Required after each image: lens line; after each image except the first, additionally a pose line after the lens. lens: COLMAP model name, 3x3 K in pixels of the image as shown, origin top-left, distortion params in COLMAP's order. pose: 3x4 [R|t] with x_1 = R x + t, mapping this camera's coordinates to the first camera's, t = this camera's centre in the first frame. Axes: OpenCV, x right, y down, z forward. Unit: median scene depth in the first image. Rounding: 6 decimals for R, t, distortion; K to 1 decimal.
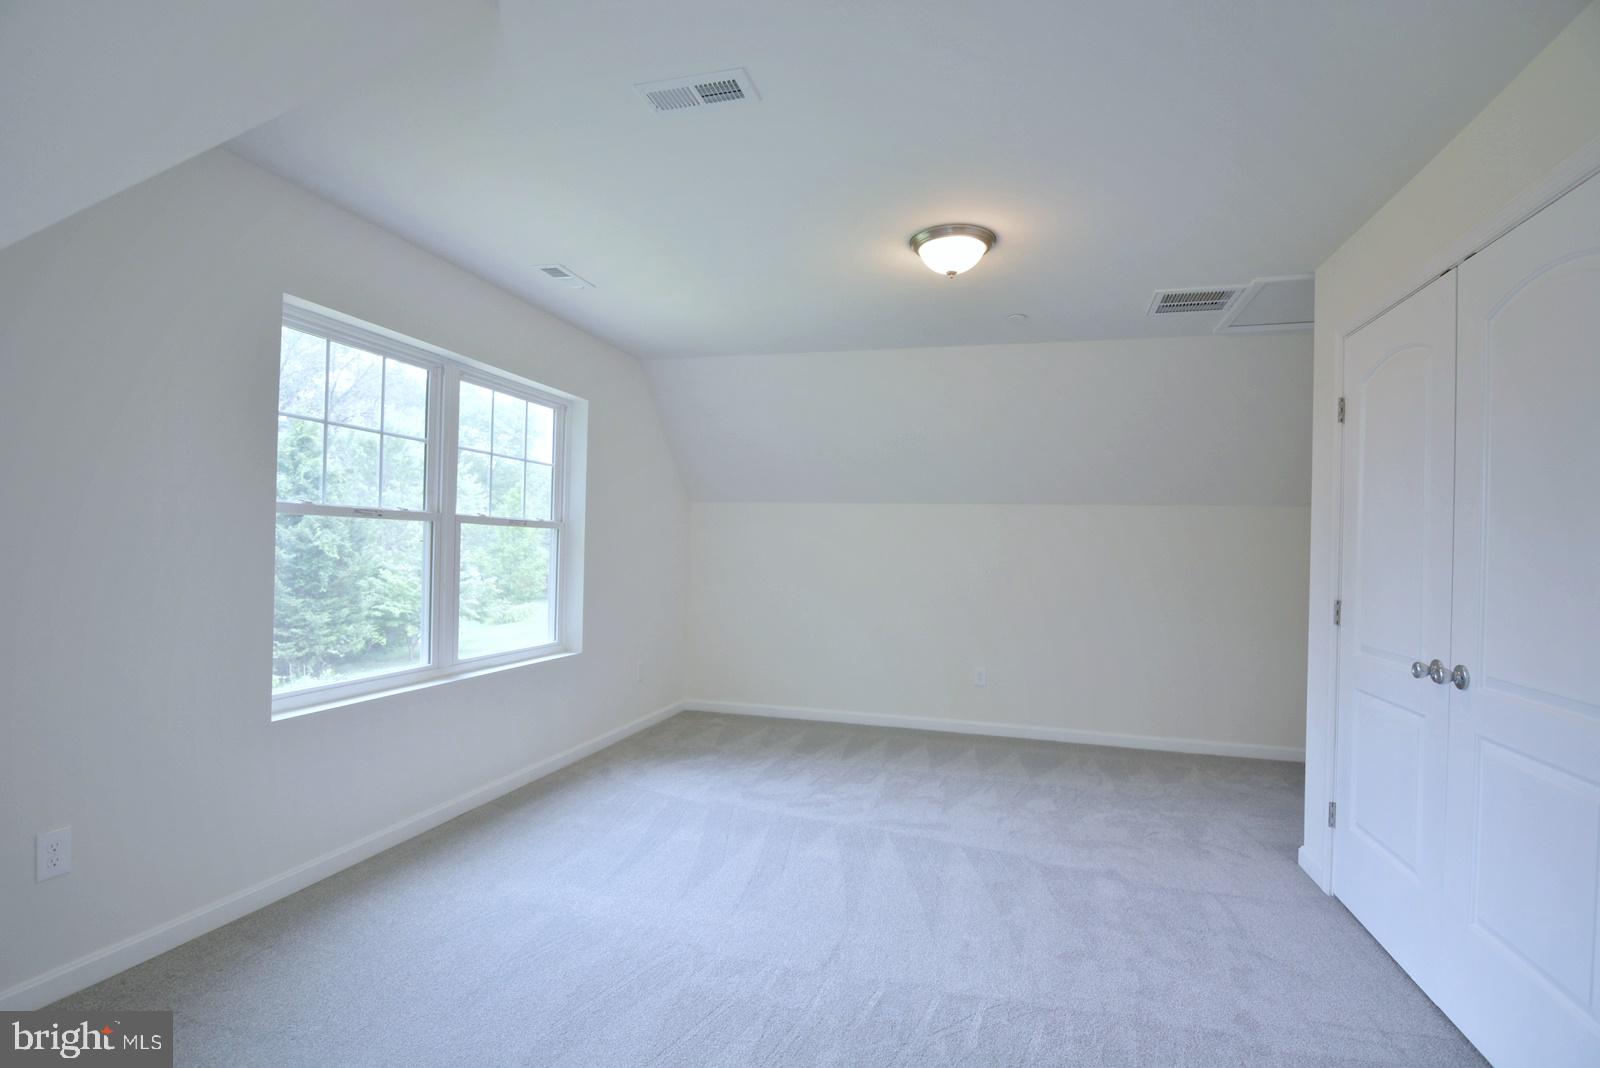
lens RADIAL K [[777.4, 0, 792.6], [0, 777.4, 531.7], [0, 0, 1]] dist [-0.009589, -0.007826]
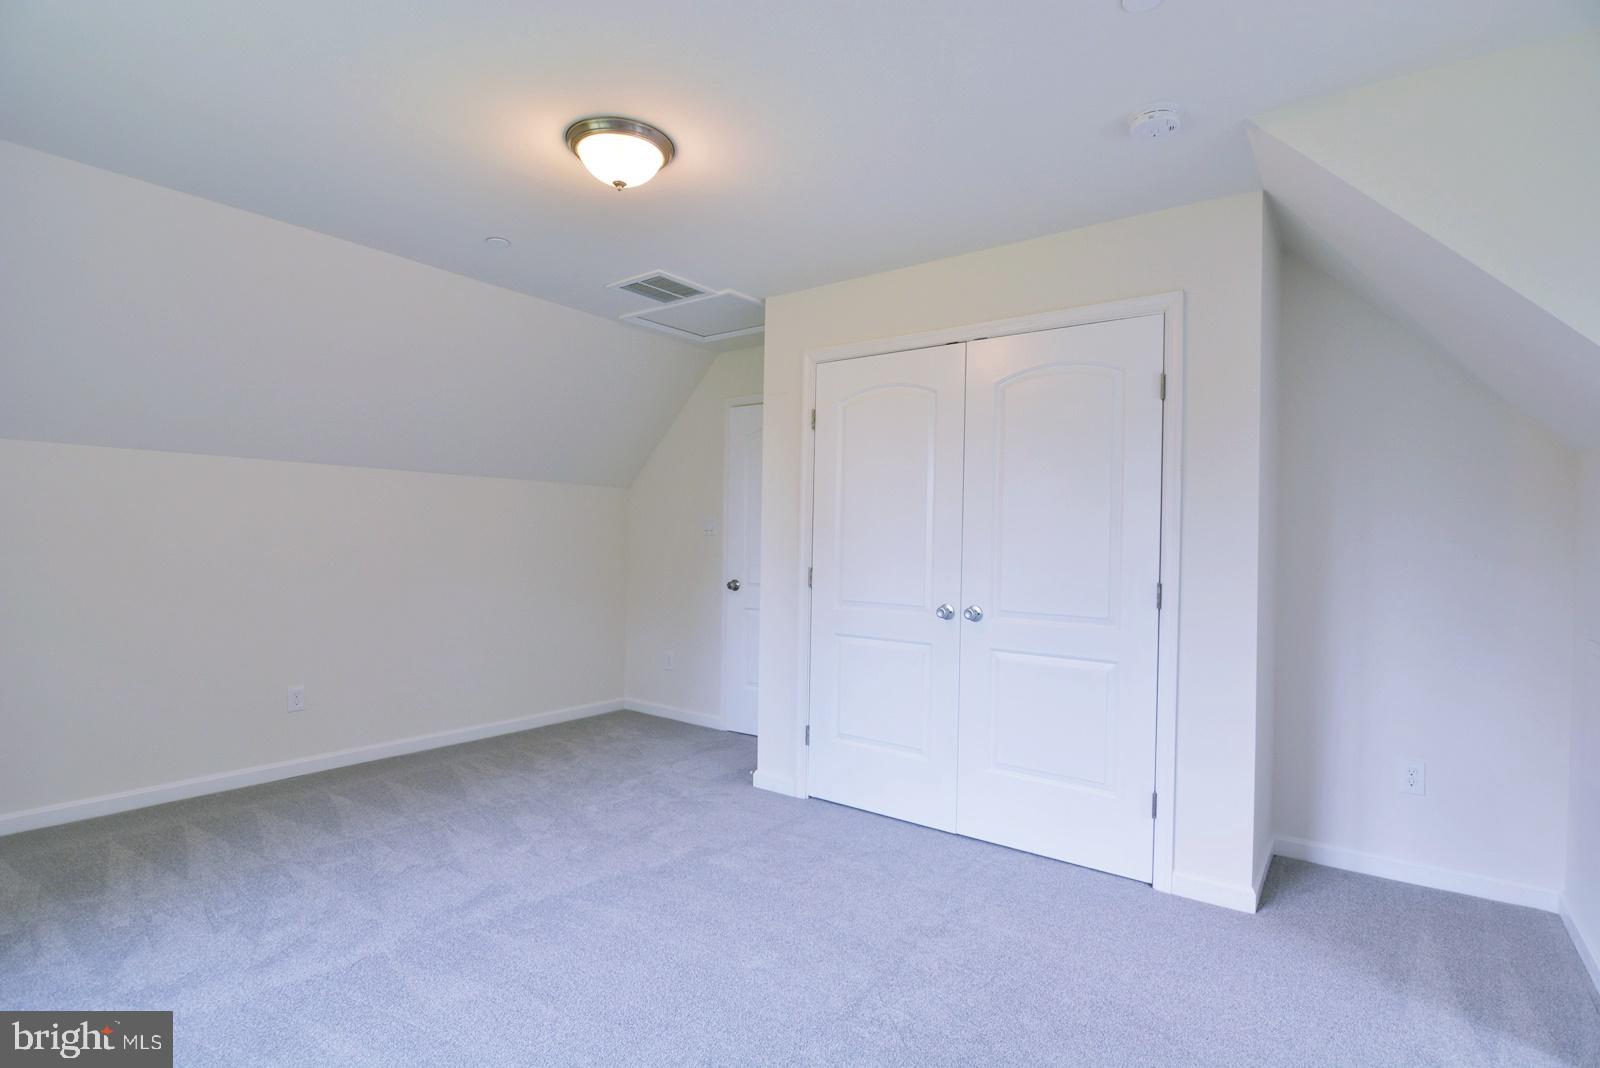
lens RADIAL K [[777.4, 0, 796.5], [0, 777.4, 536.7], [0, 0, 1]] dist [-0.009589, -0.007826]
pose [[0.353030, -0.013151, 0.935520, -0.385068], [-0.027270, 0.999332, 0.024339, 0.004401], [-0.935215, -0.034104, 0.352435, 0.430456]]
